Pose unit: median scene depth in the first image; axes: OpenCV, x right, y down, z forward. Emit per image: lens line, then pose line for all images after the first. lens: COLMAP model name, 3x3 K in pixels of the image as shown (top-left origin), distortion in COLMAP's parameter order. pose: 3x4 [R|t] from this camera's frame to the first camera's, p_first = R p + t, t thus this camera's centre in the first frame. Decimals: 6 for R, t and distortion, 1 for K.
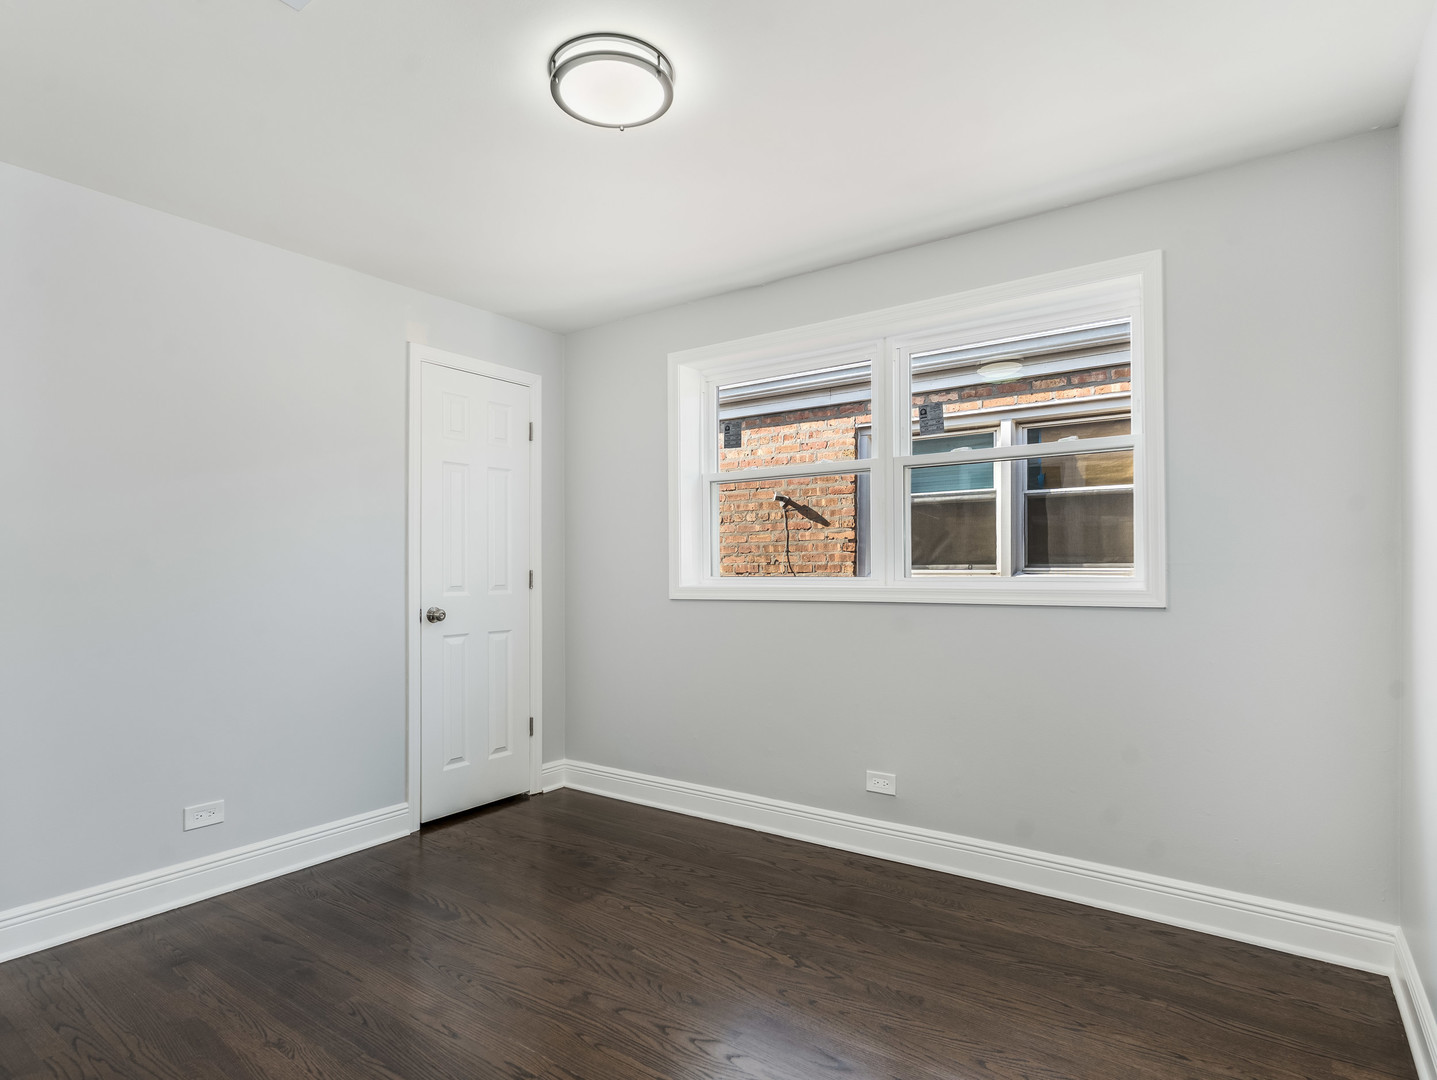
lens RADIAL K [[773.4, 0, 716.8], [0, 773.4, 548.9], [0, 0, 1]] dist [-0.006650, 0.000825]
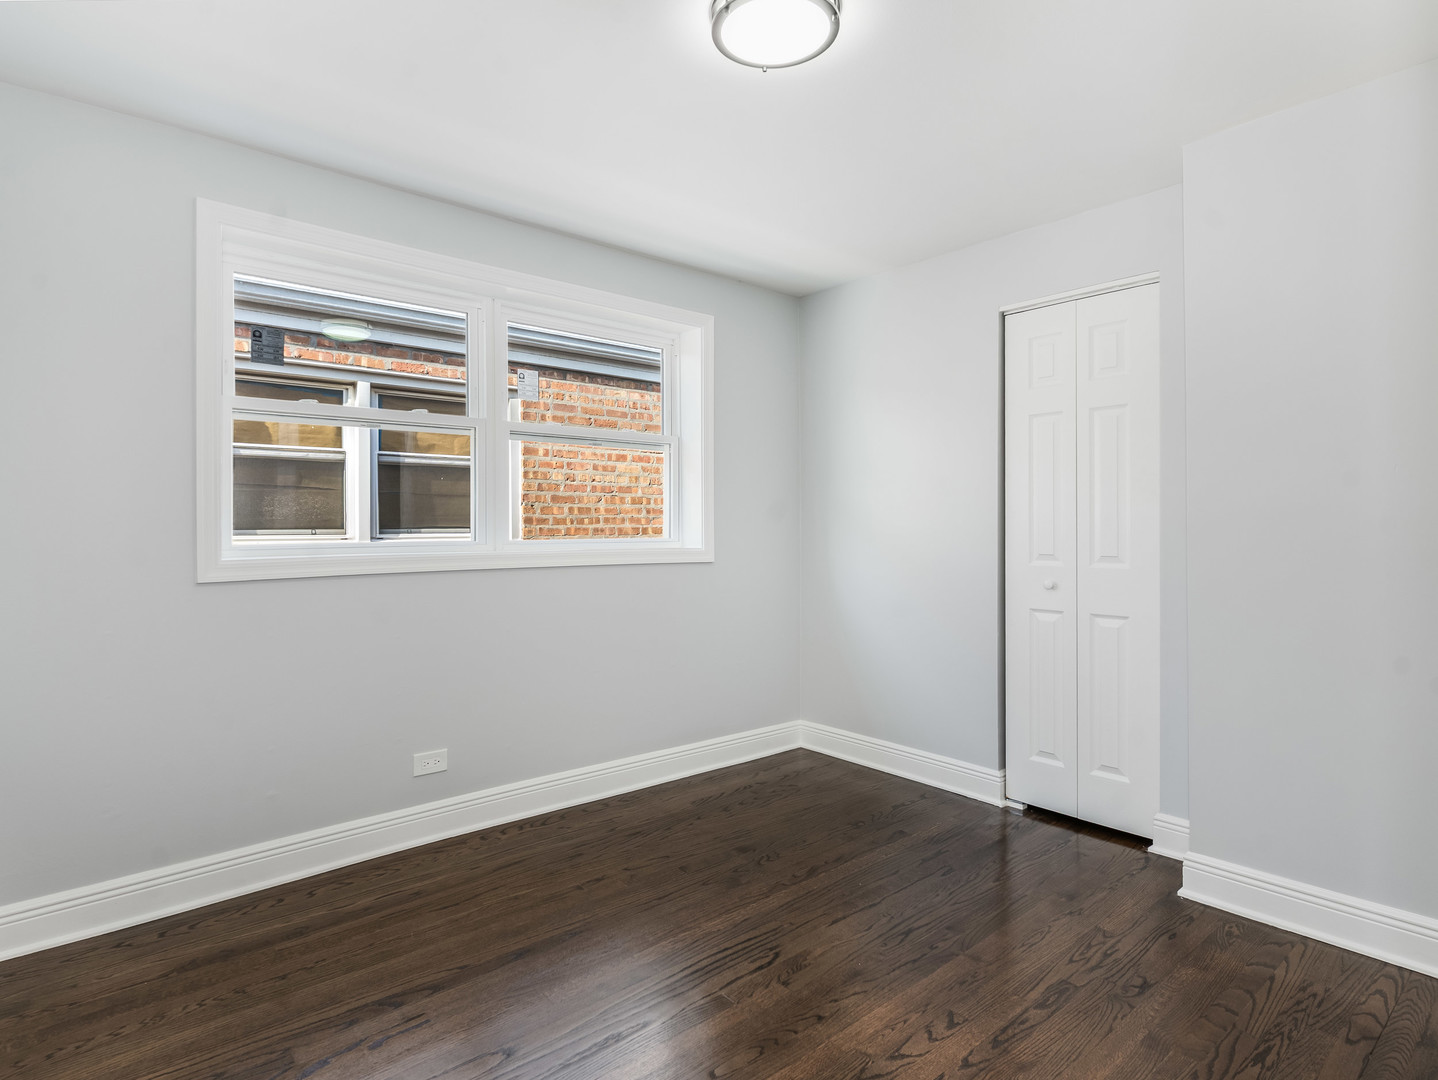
lens RADIAL K [[774.0, 0, 724.5], [0, 774.0, 531.0], [0, 0, 1]] dist [-0.006650, 0.000825]
pose [[0.237217, 0.004016, 0.971448, -0.448875], [-0.020178, 0.999796, 0.000794, 0.011632], [-0.971247, -0.019790, 0.237250, 0.323418]]
